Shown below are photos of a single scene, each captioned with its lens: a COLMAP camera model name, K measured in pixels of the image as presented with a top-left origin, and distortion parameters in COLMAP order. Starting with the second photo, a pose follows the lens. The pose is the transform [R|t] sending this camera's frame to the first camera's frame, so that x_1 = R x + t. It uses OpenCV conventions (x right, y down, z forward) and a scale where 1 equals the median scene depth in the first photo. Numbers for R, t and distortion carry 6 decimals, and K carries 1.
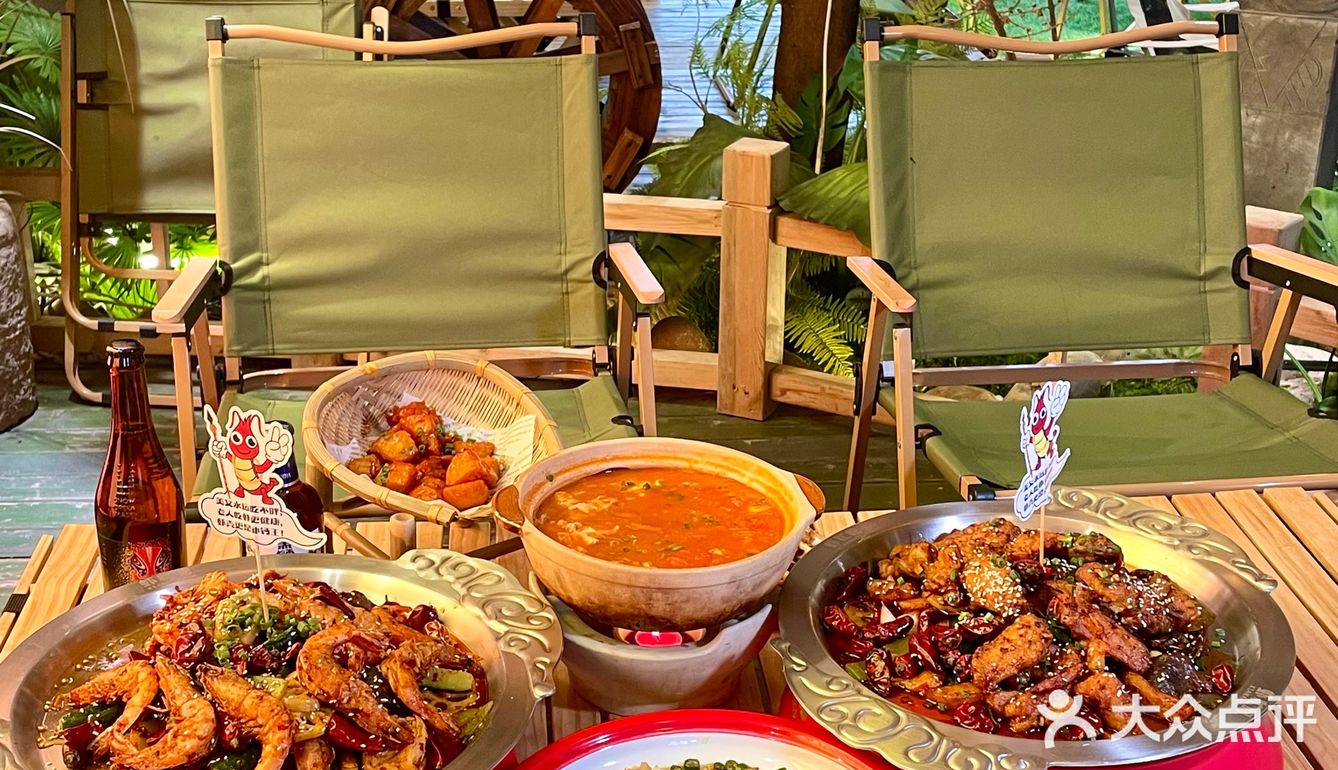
lens RADIAL K [[1767.0, 0, 669.9], [0, 1767.0, 386.3], [0, 0, 1]] dist [0.113282, 0.000000]
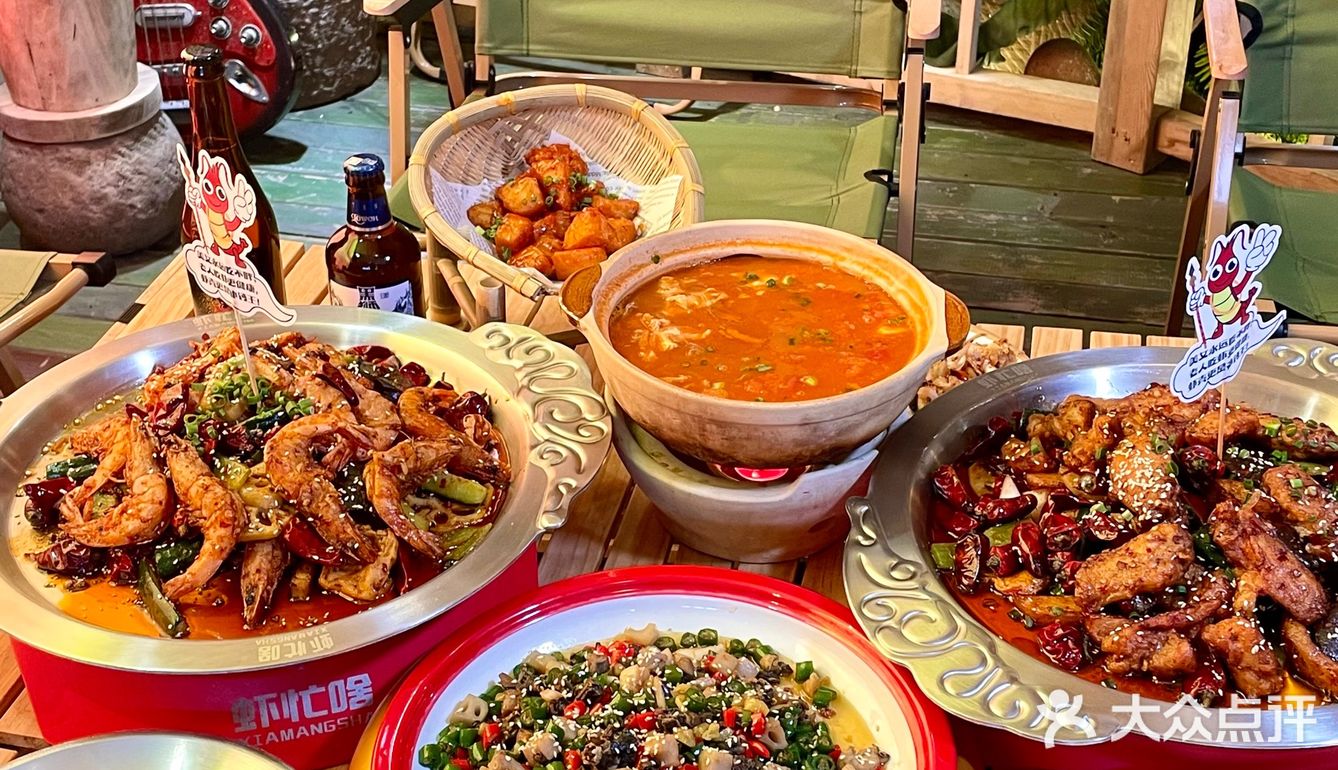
lens RADIAL K [[1818.3, 0, 669.2], [0, 1818.3, 384.7], [0, 0, 1]] dist [0.111173, 0.000000]
pose [[0.952793, 0.142008, -0.268364, 0.196238], [-0.093177, 0.977988, 0.186703, -0.056833], [0.288970, -0.152885, 0.945052, 0.194775]]
